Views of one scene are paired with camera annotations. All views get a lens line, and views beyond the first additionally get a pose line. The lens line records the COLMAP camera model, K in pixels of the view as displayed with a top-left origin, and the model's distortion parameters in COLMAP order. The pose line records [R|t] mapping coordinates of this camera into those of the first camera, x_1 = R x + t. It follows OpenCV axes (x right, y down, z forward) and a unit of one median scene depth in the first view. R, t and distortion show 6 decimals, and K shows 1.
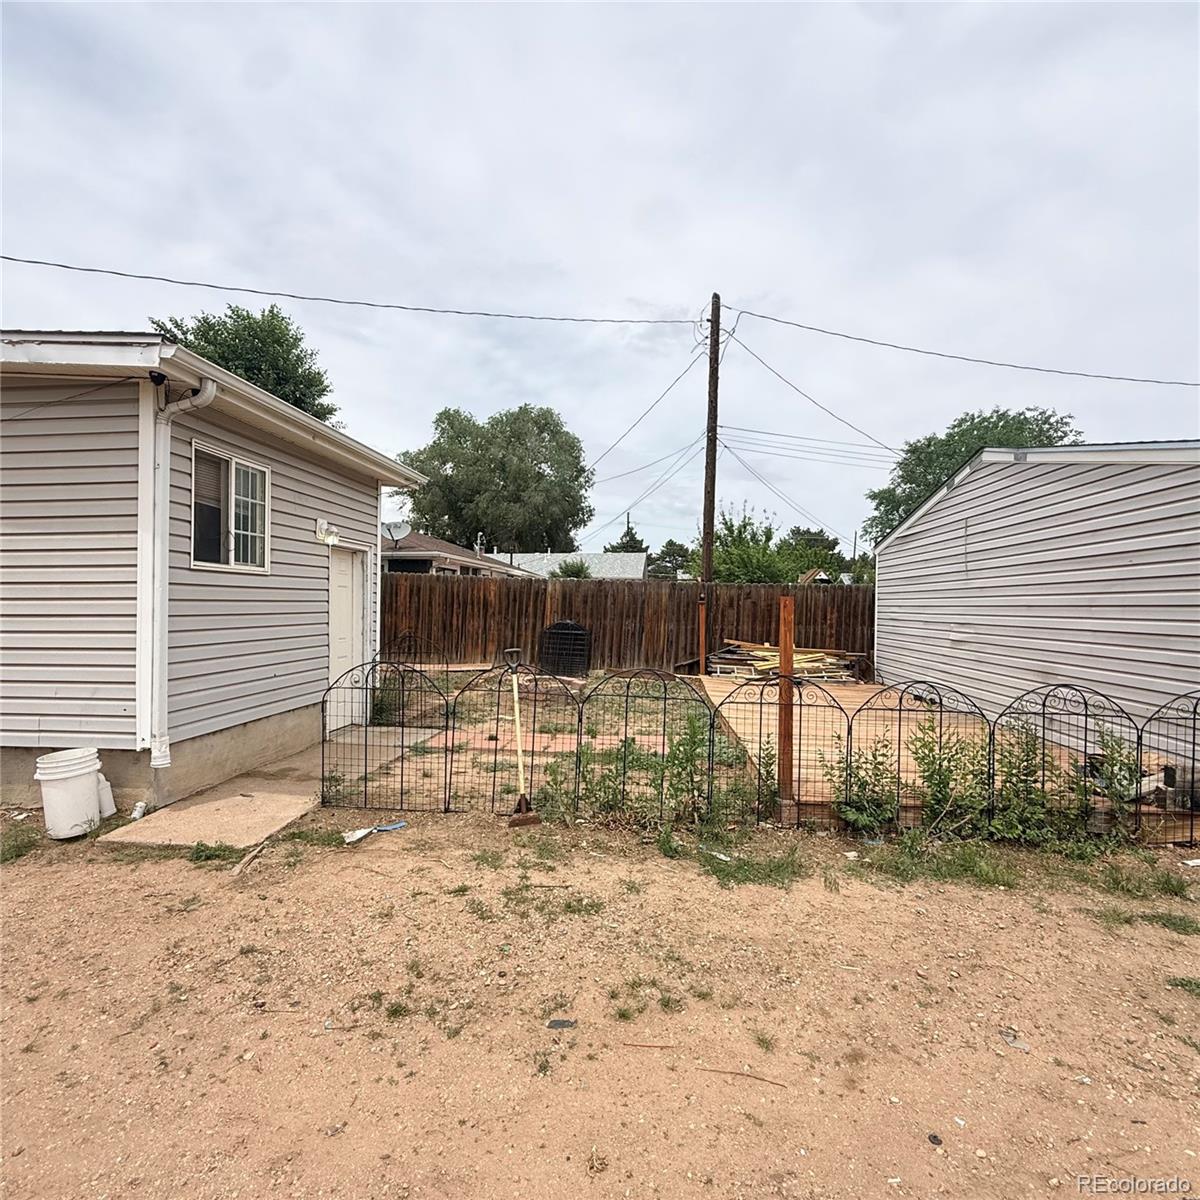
lens RADIAL K [[636.7, 0, 598.3], [0, 636.7, 602.2], [0, 0, 1]] dist [0.000084, 0.000605]
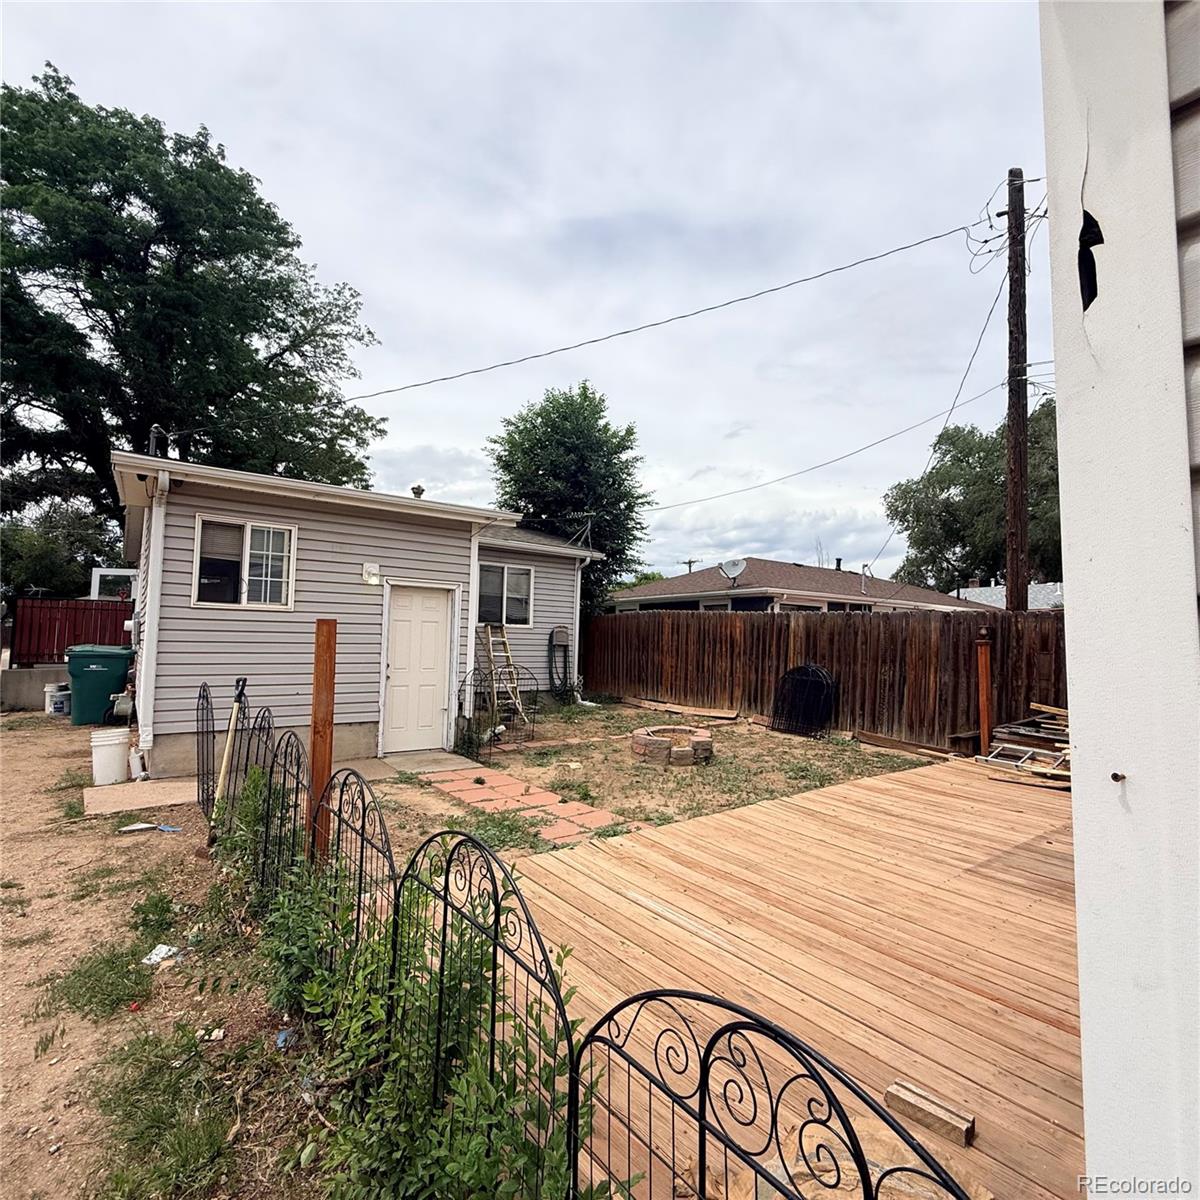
lens RADIAL K [[636.7, 0, 598.3], [0, 636.7, 602.2], [0, 0, 1]] dist [0.000084, 0.000605]
pose [[0.676894, -0.038365, -0.735080, 0.933948], [-0.011819, 0.997946, -0.062968, 0.012188], [0.735985, 0.051311, 0.675050, 0.698693]]
